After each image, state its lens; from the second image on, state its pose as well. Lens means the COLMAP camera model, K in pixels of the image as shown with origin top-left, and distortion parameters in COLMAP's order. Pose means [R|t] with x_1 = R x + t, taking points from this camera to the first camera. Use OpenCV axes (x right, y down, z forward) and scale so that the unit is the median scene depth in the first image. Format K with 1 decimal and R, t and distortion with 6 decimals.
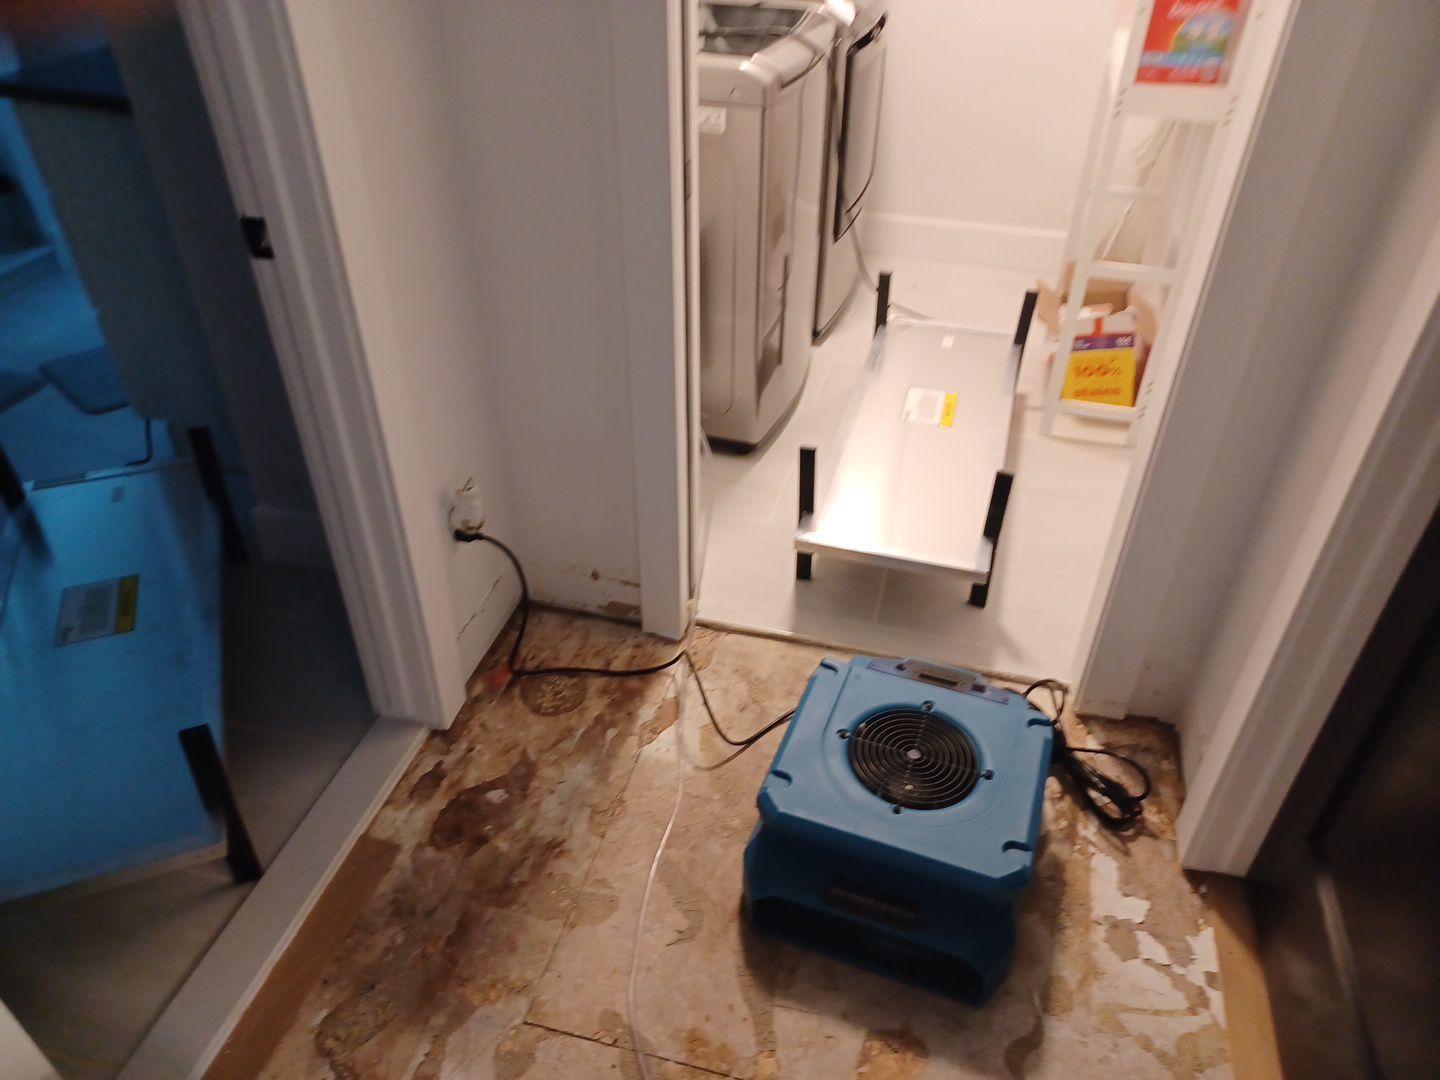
lens RADIAL K [[1055.7, 0, 728.9], [0, 1055.7, 537.6], [0, 0, 1]] dist [0.065126, -0.051265]
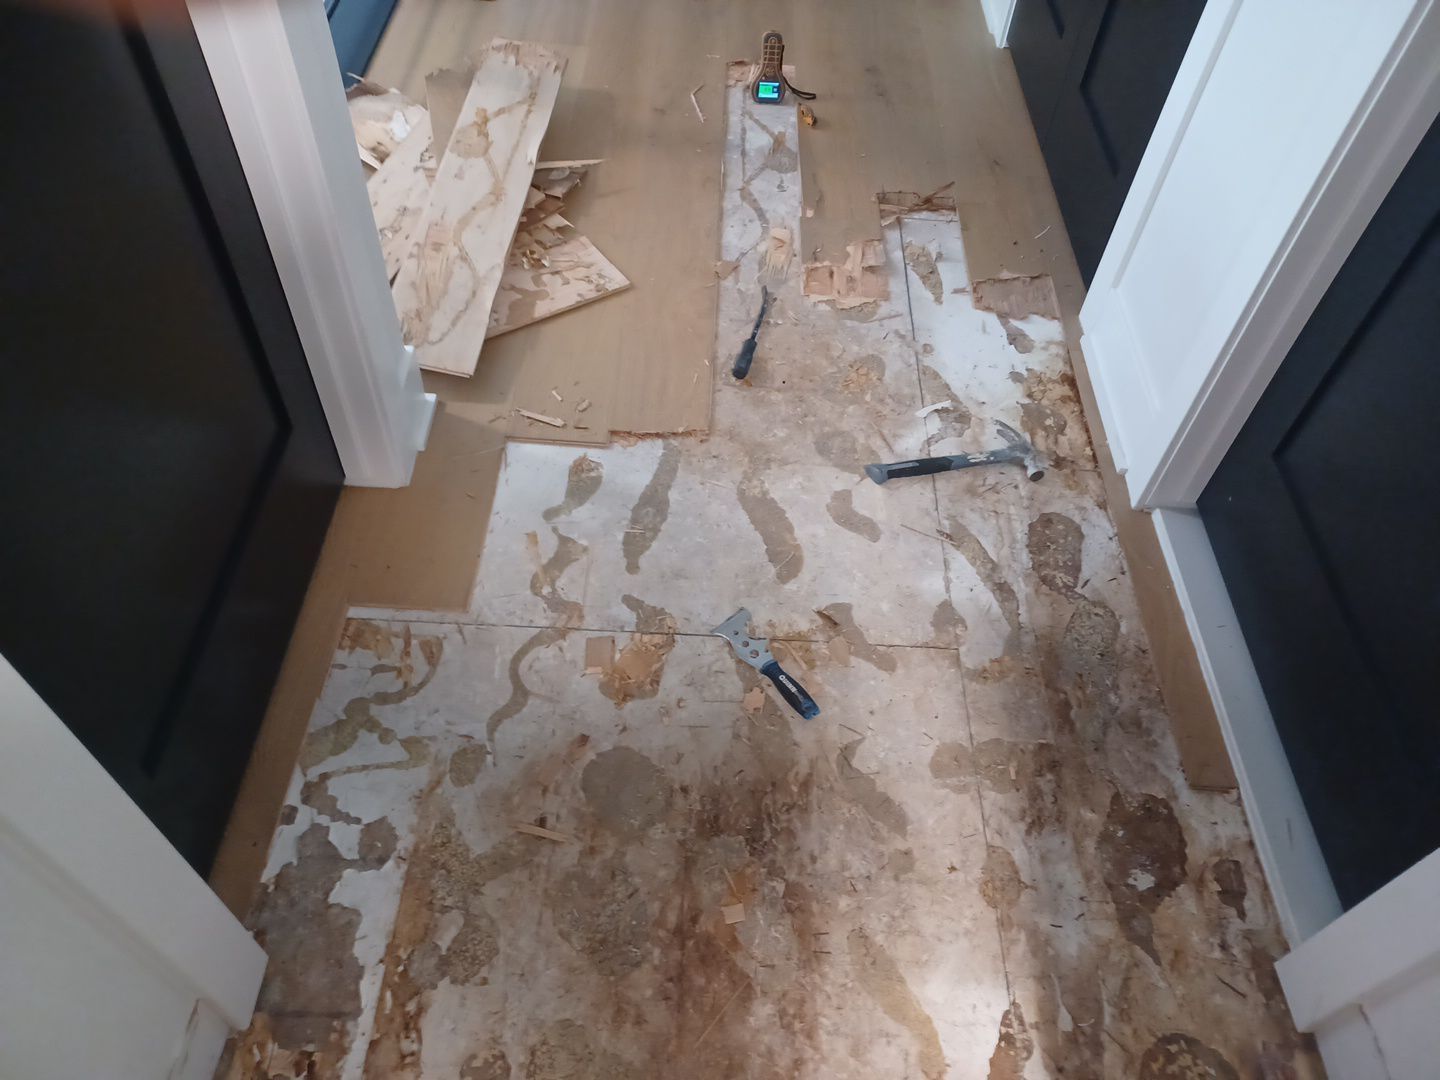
lens RADIAL K [[1055.7, 0, 725.1], [0, 1055.7, 537.7], [0, 0, 1]] dist [0.065126, -0.051265]
pose [[-0.969046, 0.122428, -0.214387, 0.229972], [-0.208665, 0.057942, 0.976269, -0.503072], [0.131945, 0.990785, -0.030602, 0.754849]]
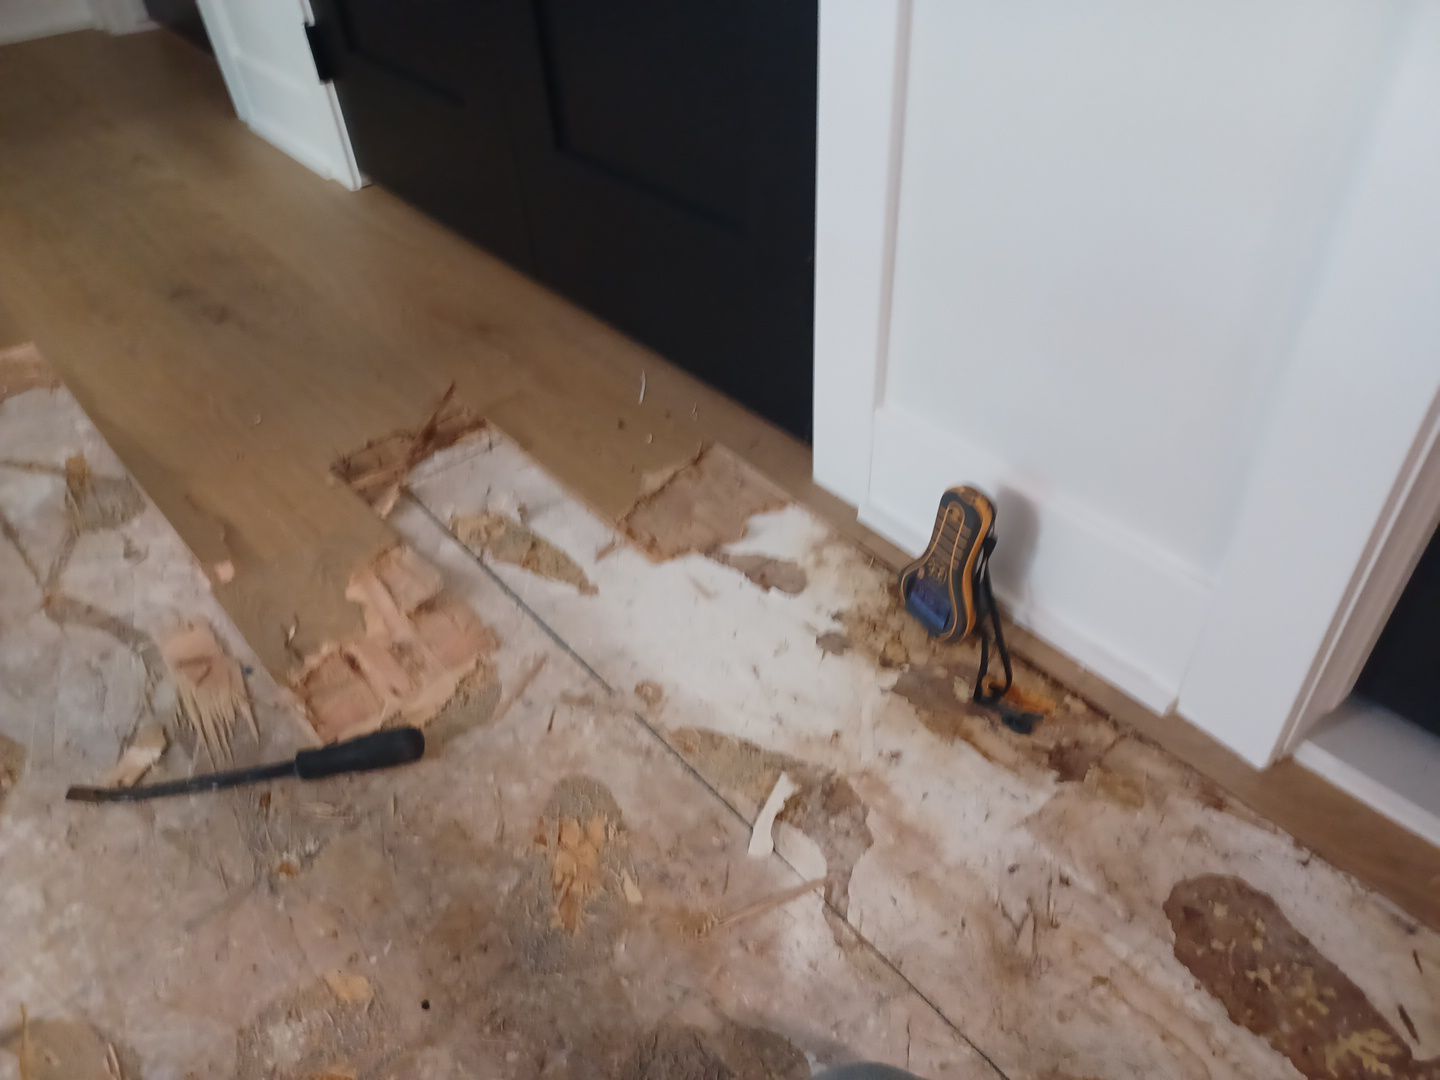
lens RADIAL K [[1055.7, 0, 727.9], [0, 1055.7, 532.7], [0, 0, 1]] dist [0.065126, -0.051265]
pose [[-0.574801, 0.526610, -0.626327, -0.003673], [-0.465618, 0.418933, 0.779548, 0.136534], [0.672907, 0.739714, 0.004397, 0.496575]]
